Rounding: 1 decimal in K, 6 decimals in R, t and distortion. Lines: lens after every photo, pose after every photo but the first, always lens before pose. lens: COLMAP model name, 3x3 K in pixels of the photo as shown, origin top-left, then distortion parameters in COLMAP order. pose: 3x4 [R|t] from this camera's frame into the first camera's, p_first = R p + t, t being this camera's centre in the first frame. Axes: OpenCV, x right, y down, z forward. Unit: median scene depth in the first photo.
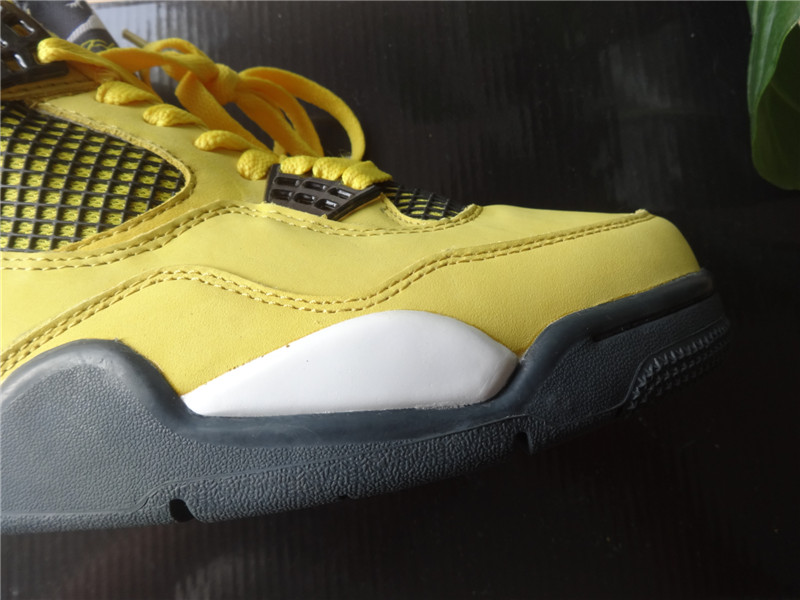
lens RADIAL K [[581.4, 0, 400.0], [0, 581.4, 300.0], [0, 0, 1]] dist [0.004520, -0.067385]
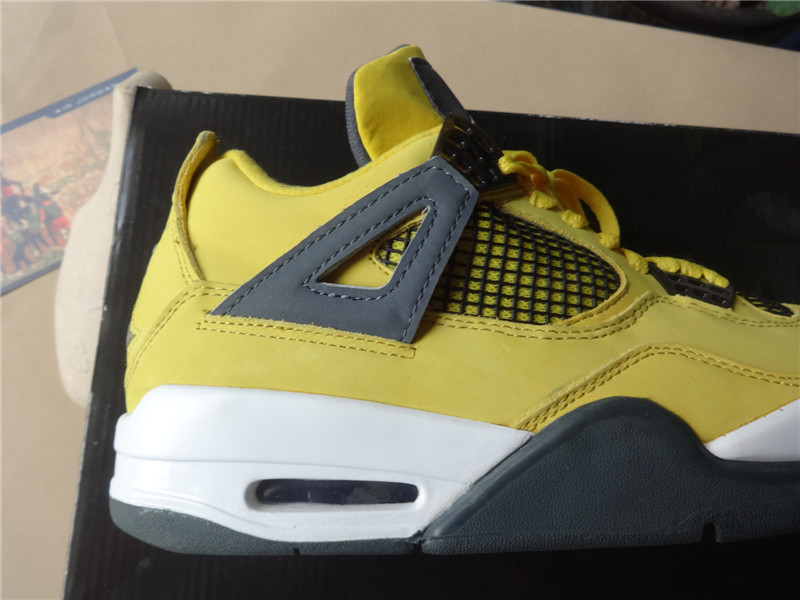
lens RADIAL K [[590.3, 0, 400.0], [0, 590.3, 300.0], [0, 0, 1]] dist [-0.050007, 0.002967]
pose [[0.997962, 0.061555, 0.016813, -0.902478], [-0.059226, 0.991603, -0.114963, 0.027485], [-0.023749, 0.113733, 0.993228, -0.270244]]
